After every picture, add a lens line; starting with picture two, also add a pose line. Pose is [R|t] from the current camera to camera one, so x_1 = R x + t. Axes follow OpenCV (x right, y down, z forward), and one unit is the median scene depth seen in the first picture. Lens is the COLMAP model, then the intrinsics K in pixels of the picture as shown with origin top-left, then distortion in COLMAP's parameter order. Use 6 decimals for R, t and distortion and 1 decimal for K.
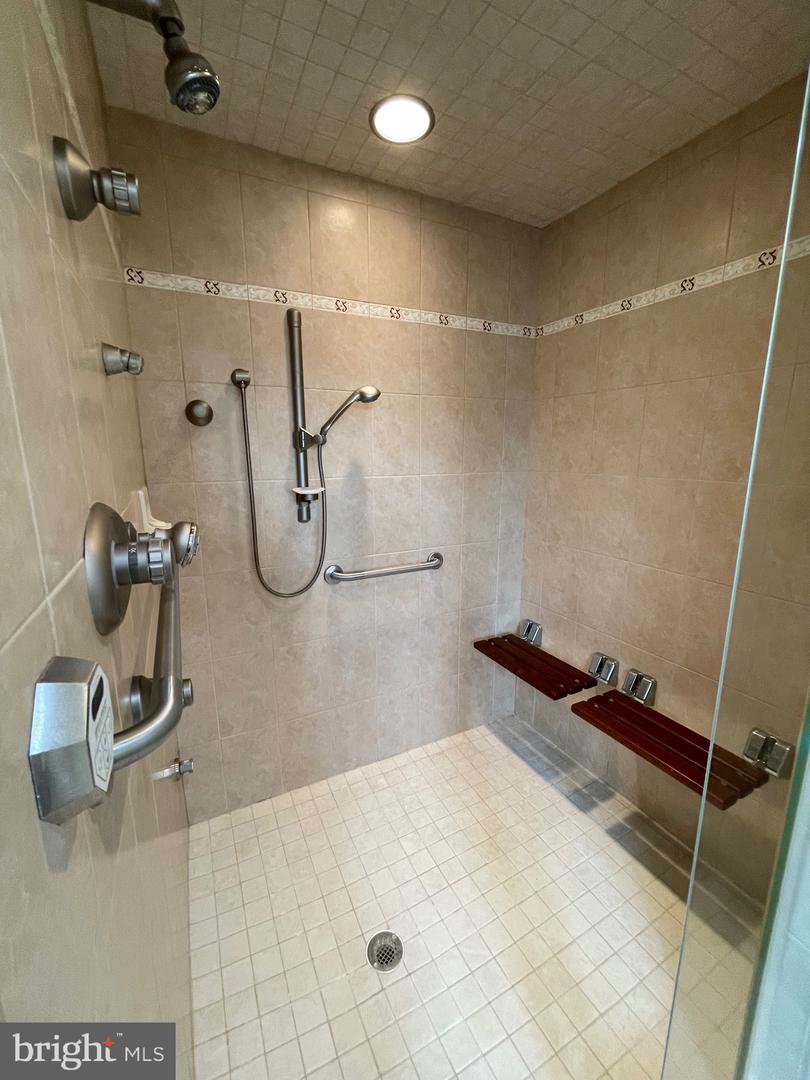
lens RADIAL K [[440.9, 0, 407.2], [0, 440.9, 537.4], [0, 0, 1]] dist [-0.000870, 0.001686]
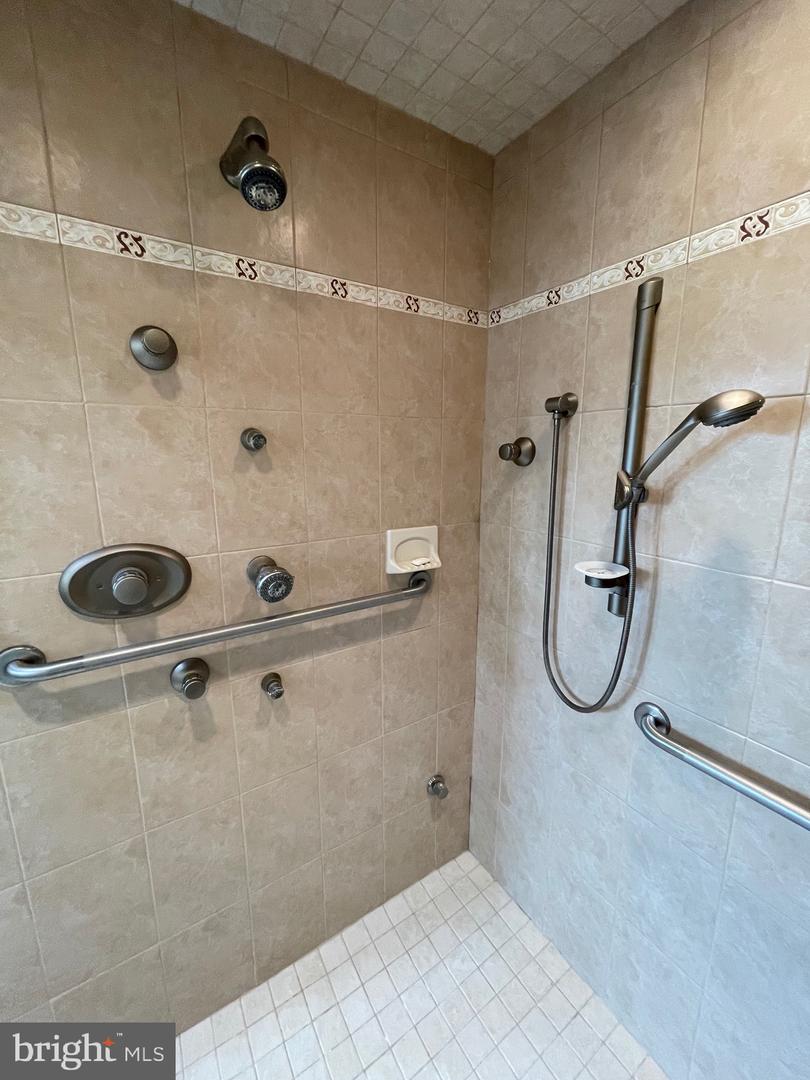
lens RADIAL K [[440.9, 0, 409.2], [0, 440.9, 539.2], [0, 0, 1]] dist [-0.000870, 0.001686]
pose [[0.104801, 0.203881, -0.973370, 0.374134], [-0.199081, 0.963249, 0.180327, -0.218609], [0.974363, 0.174881, 0.141538, 0.659626]]
